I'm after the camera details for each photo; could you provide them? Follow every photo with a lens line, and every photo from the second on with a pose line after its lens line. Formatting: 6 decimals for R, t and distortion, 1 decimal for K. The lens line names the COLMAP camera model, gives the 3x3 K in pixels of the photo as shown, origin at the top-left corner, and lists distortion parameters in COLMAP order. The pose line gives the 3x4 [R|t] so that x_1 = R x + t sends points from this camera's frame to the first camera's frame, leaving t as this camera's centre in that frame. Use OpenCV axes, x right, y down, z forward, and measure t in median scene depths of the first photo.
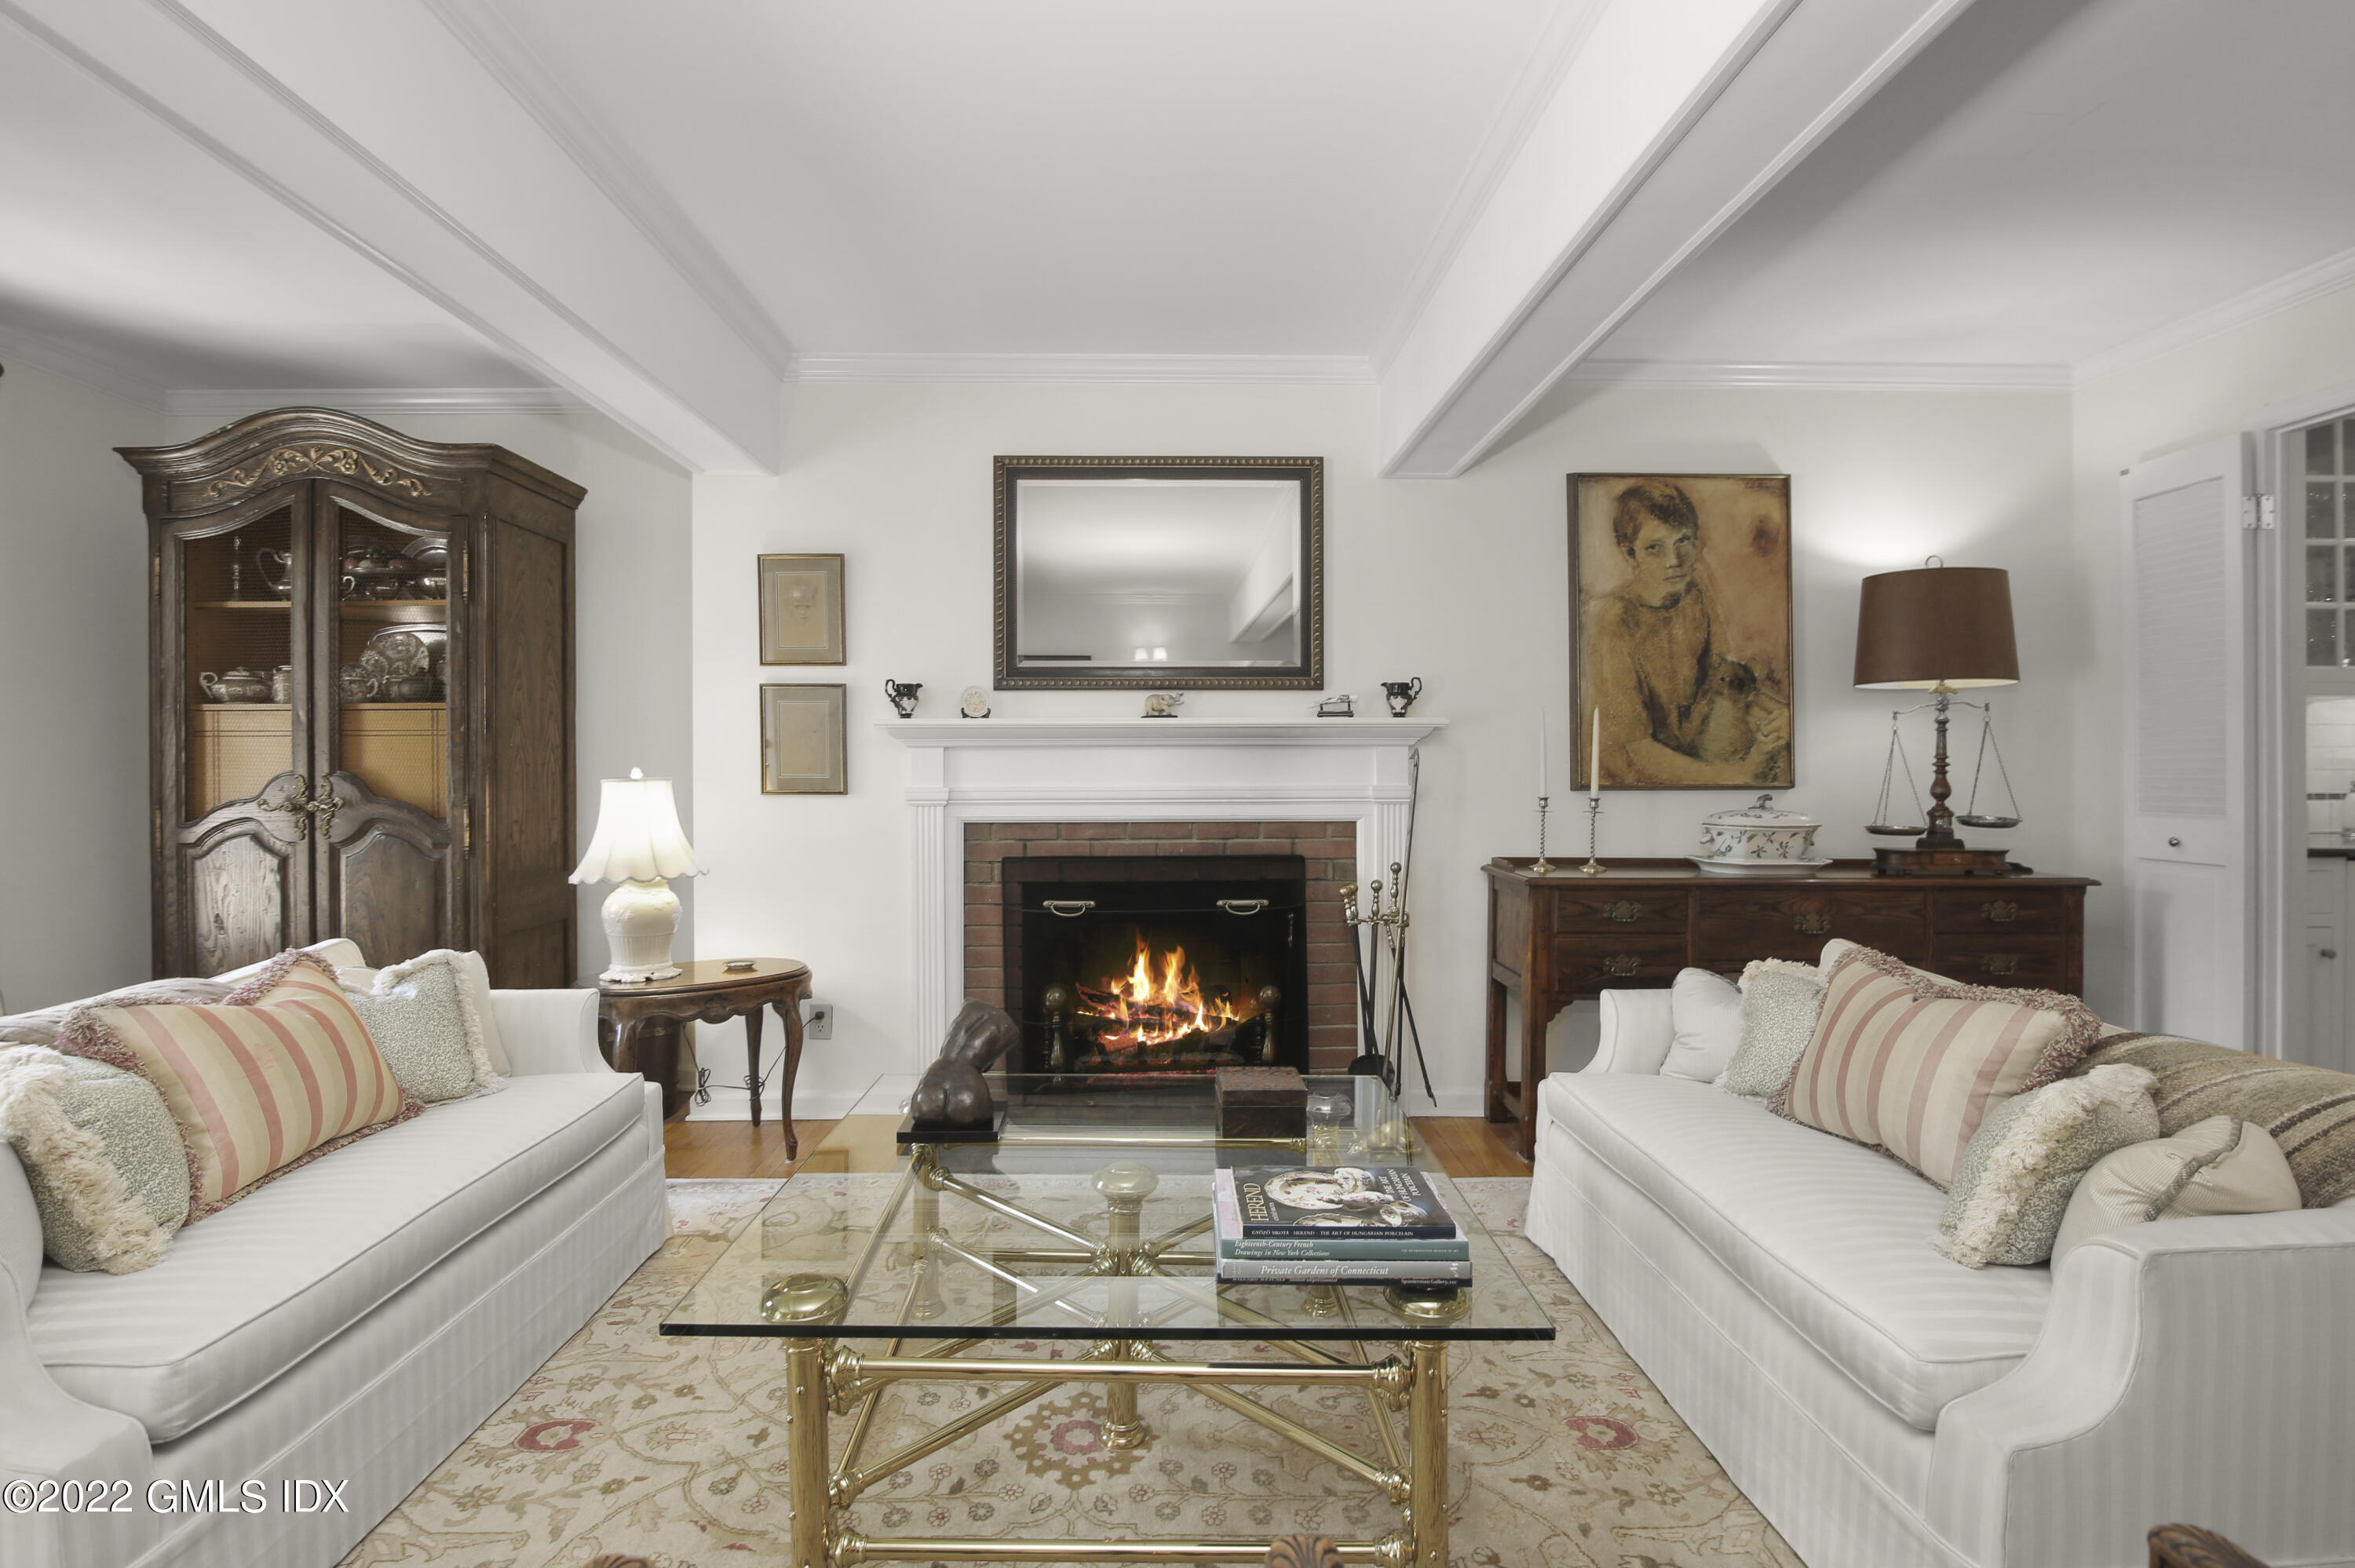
lens RADIAL K [[1095.3, 0, 1174.4], [0, 1095.3, 768.8], [0, 0, 1]] dist [-0.017173, 0.000046]
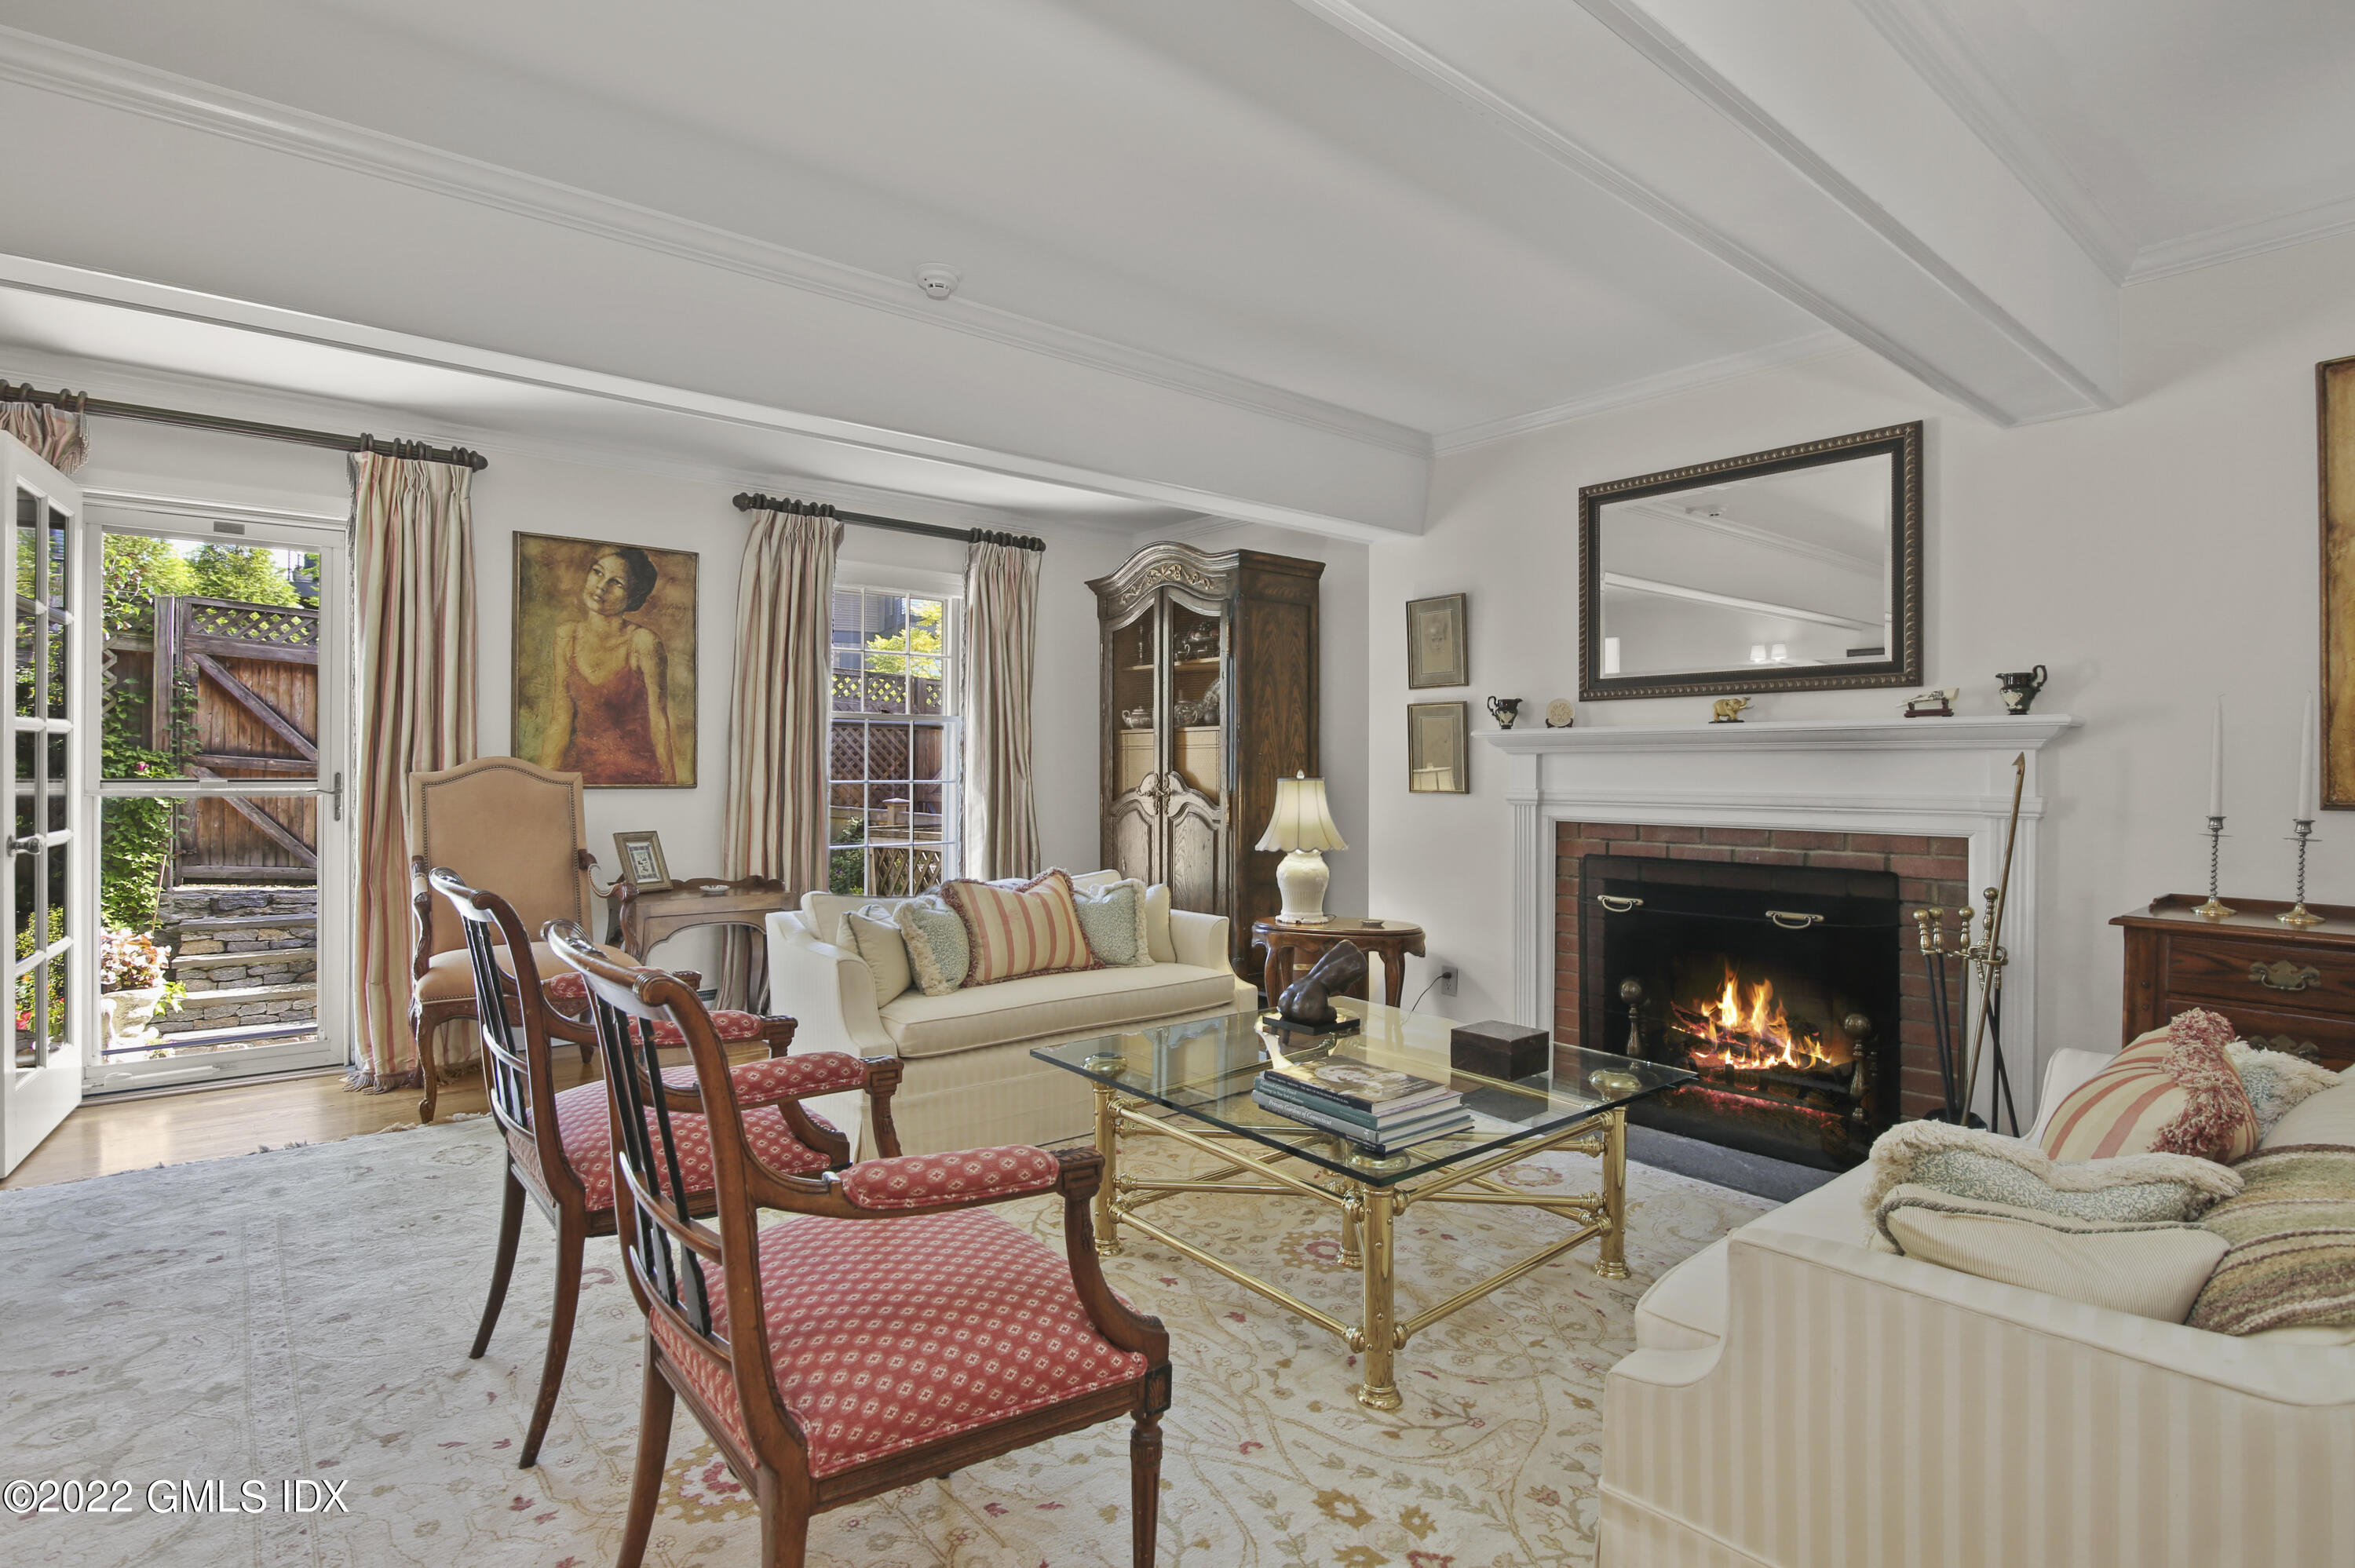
lens RADIAL K [[1152.7, 0, 1179.2], [0, 1152.7, 775.1], [0, 0, 1]] dist [-0.003008, -0.000402]
pose [[0.636700, 0.008575, -0.771064, 0.474180], [-0.007499, 0.999960, 0.004928, -0.000809], [0.771075, 0.002645, 0.636738, -0.045724]]
